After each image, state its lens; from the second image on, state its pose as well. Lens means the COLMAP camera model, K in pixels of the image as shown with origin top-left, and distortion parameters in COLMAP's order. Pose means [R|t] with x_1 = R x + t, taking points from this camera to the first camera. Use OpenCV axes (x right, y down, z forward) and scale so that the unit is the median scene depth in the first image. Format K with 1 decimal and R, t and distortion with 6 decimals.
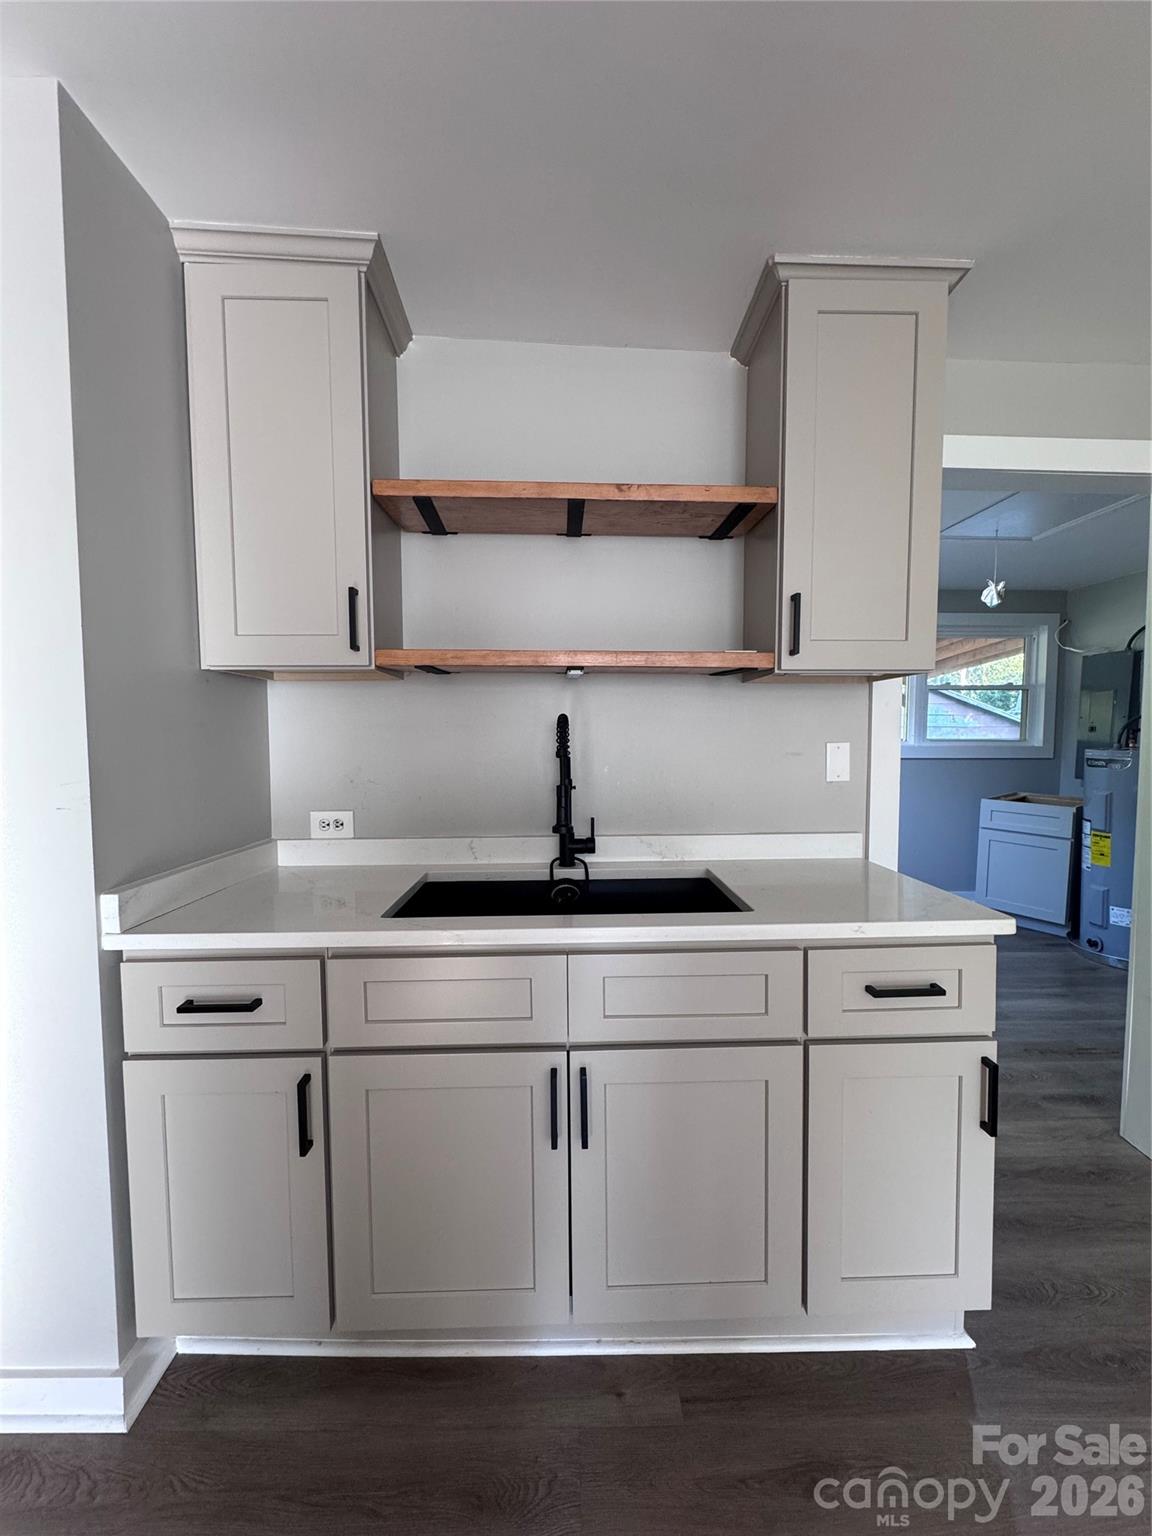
lens RADIAL K [[612.7, 0, 582.1], [0, 612.7, 771.7], [0, 0, 1]] dist [-0.004319, 0.000691]
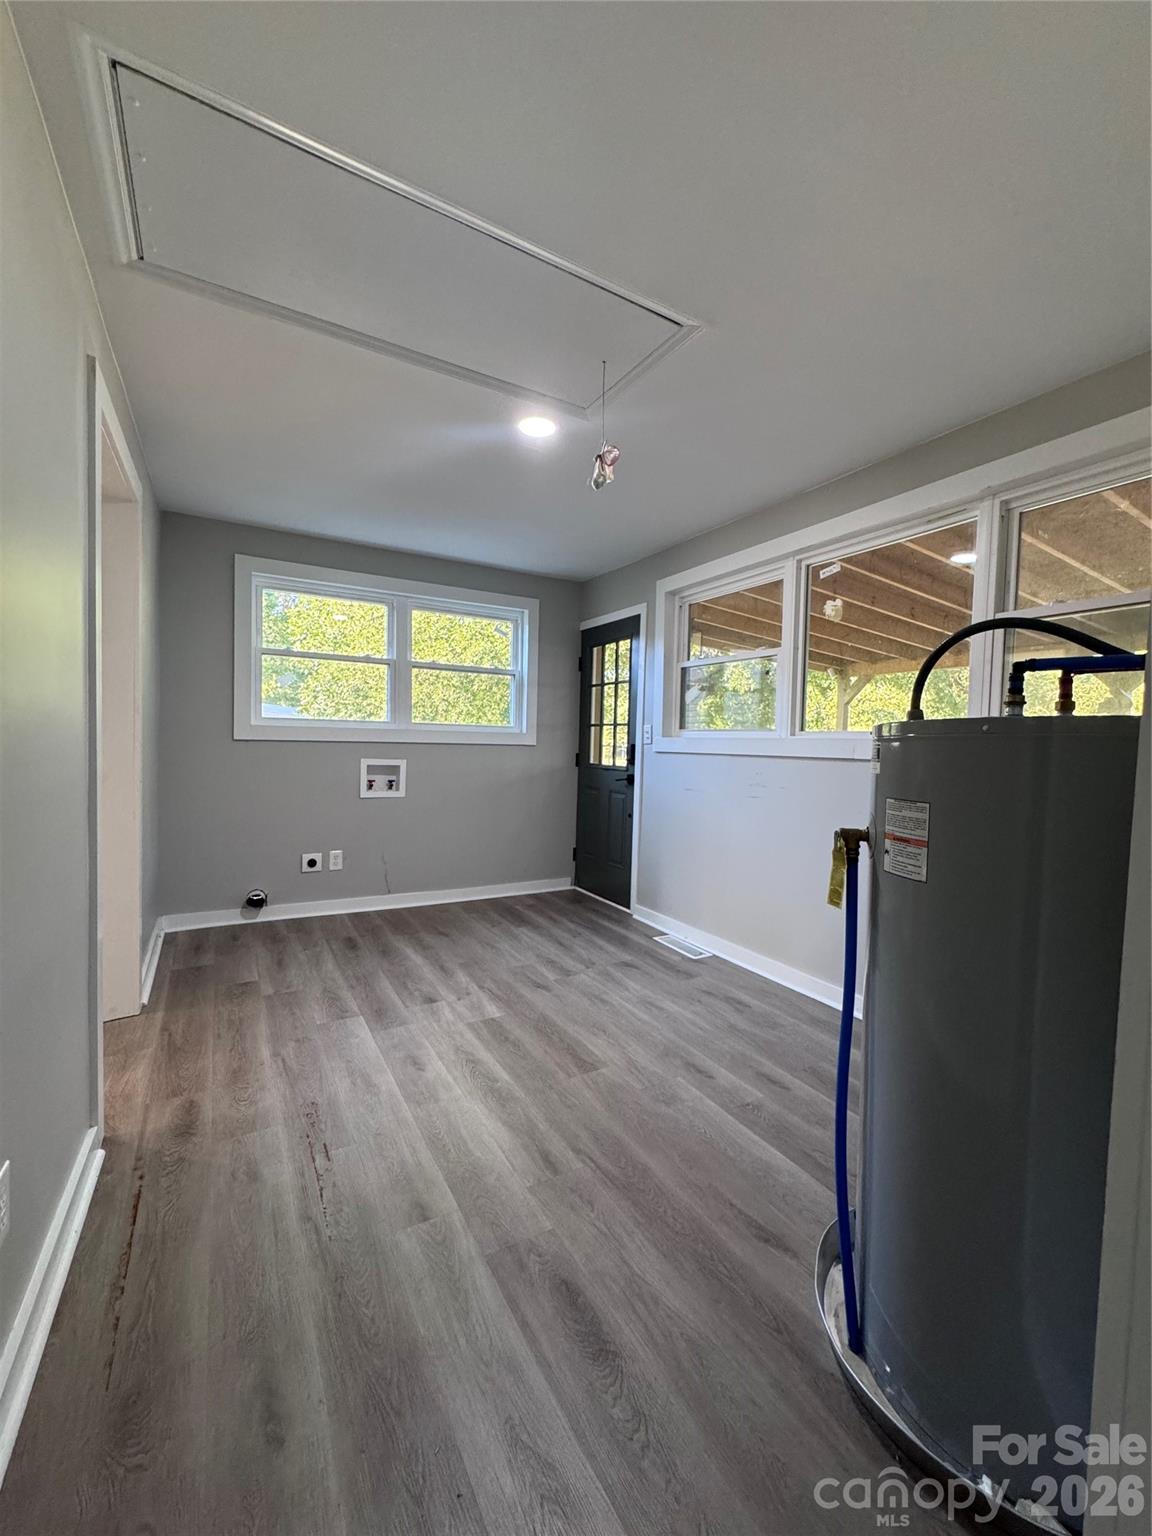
lens RADIAL K [[612.7, 0, 582.1], [0, 612.7, 771.7], [0, 0, 1]] dist [-0.004319, 0.000691]
pose [[0.480420, 0.052255, -0.875480, 0.925403], [-0.080194, 0.996659, 0.015482, 0.002006], [0.873364, 0.062770, 0.483006, 0.541457]]
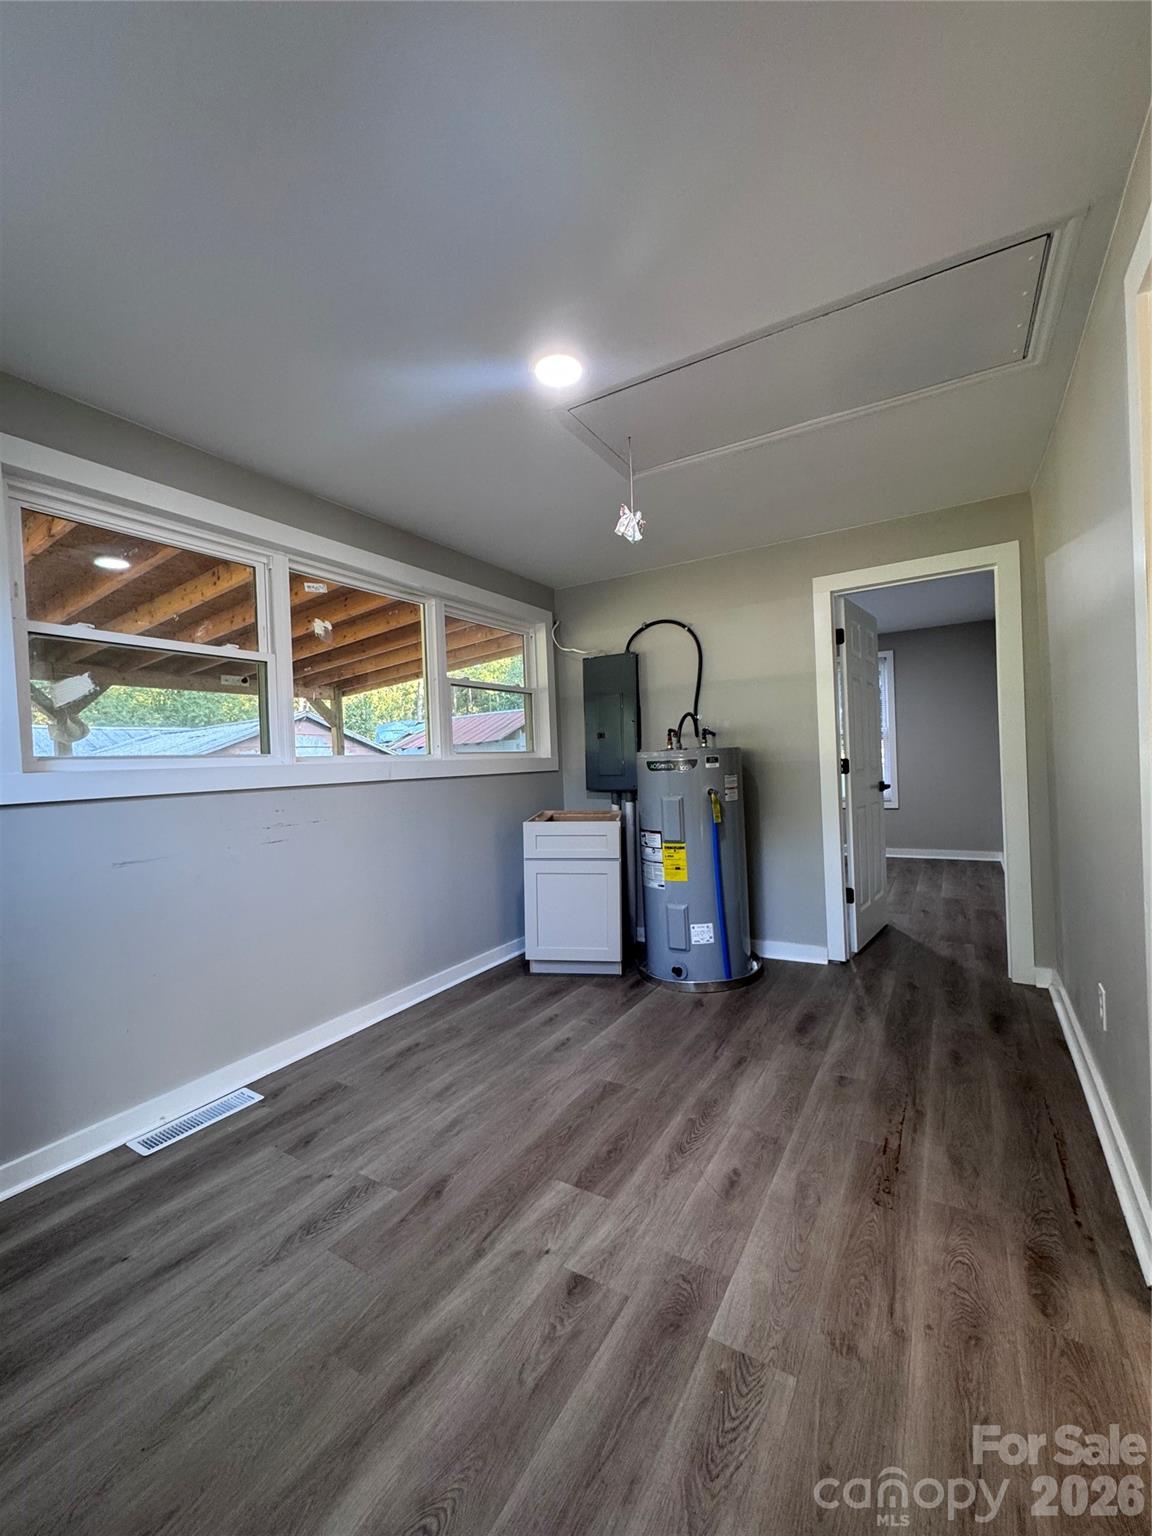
lens RADIAL K [[612.7, 0, 582.1], [0, 612.7, 771.7], [0, 0, 1]] dist [-0.004319, 0.000691]
pose [[0.545128, -0.036555, 0.837556, 0.031512], [0.093596, 0.995457, -0.017471, -0.001106], [-0.833112, 0.087915, 0.546072, 0.524803]]
